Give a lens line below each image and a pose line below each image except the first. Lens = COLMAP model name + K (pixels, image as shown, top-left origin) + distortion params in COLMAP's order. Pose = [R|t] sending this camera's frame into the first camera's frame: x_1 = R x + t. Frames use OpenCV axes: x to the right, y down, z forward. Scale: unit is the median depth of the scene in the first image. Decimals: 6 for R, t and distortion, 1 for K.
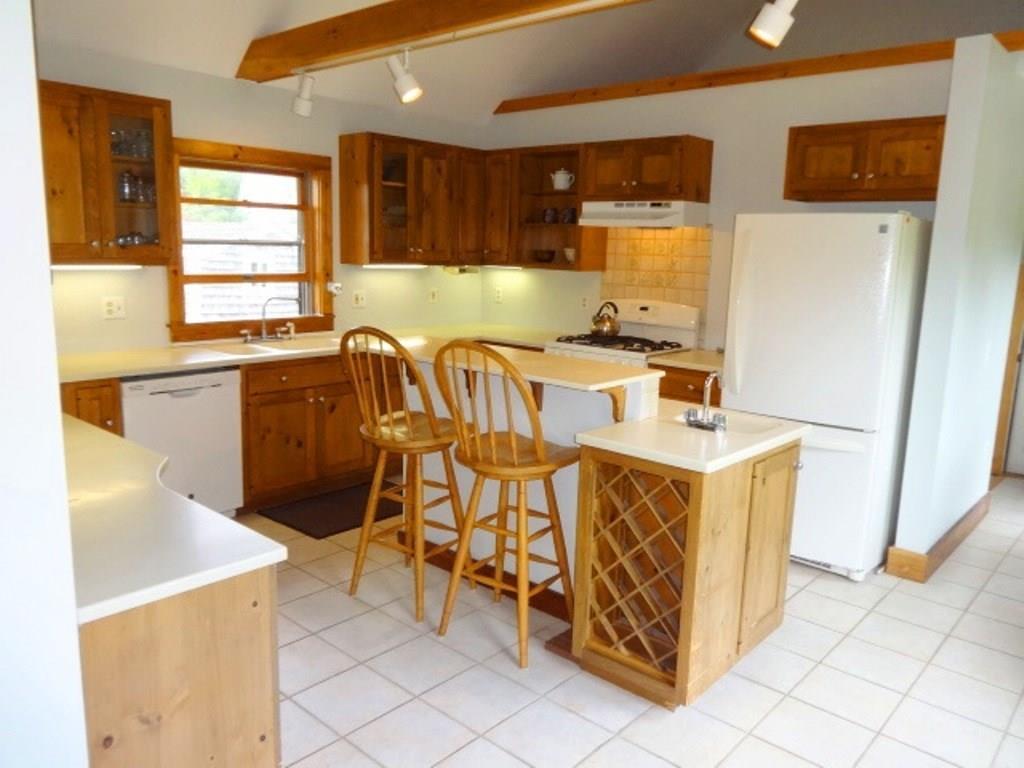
lens RADIAL K [[772.3, 0, 512.0], [0, 772.3, 384.0], [0, 0, 1]] dist [0.003181, 0.001755]
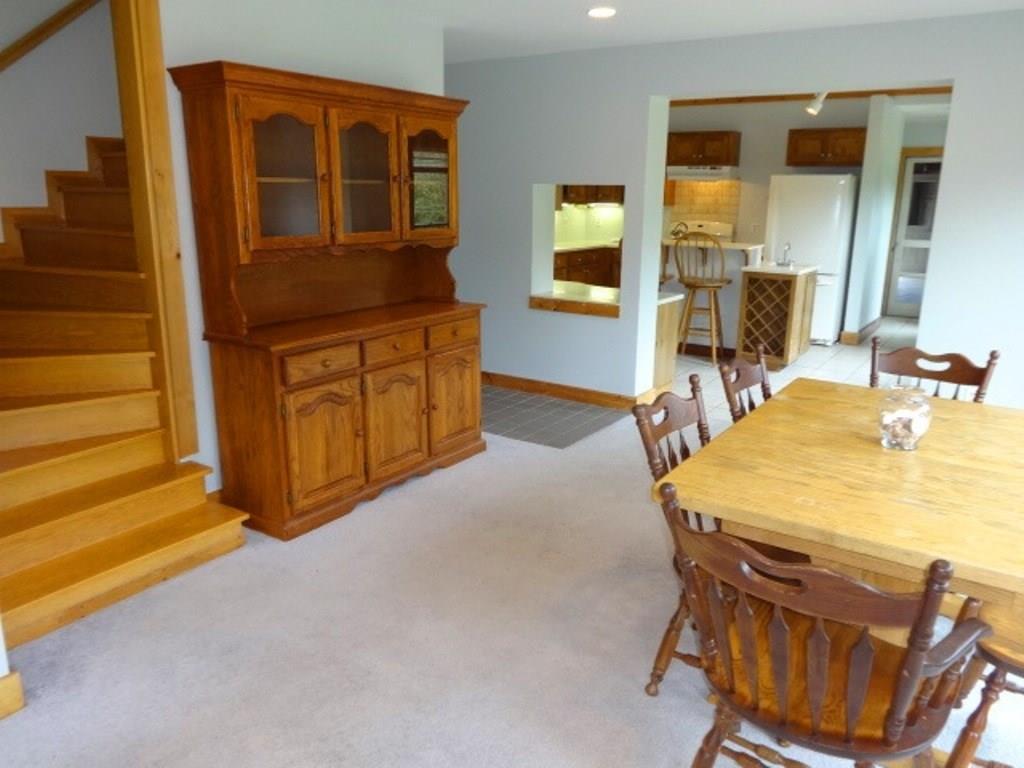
lens RADIAL K [[772.3, 0, 512.0], [0, 772.3, 384.0], [0, 0, 1]] dist [0.003181, 0.001755]
pose [[0.989755, -0.051569, 0.133137, -0.571308], [0.041431, 0.996106, 0.077828, 0.120752], [-0.136632, -0.071515, 0.988037, -0.810309]]
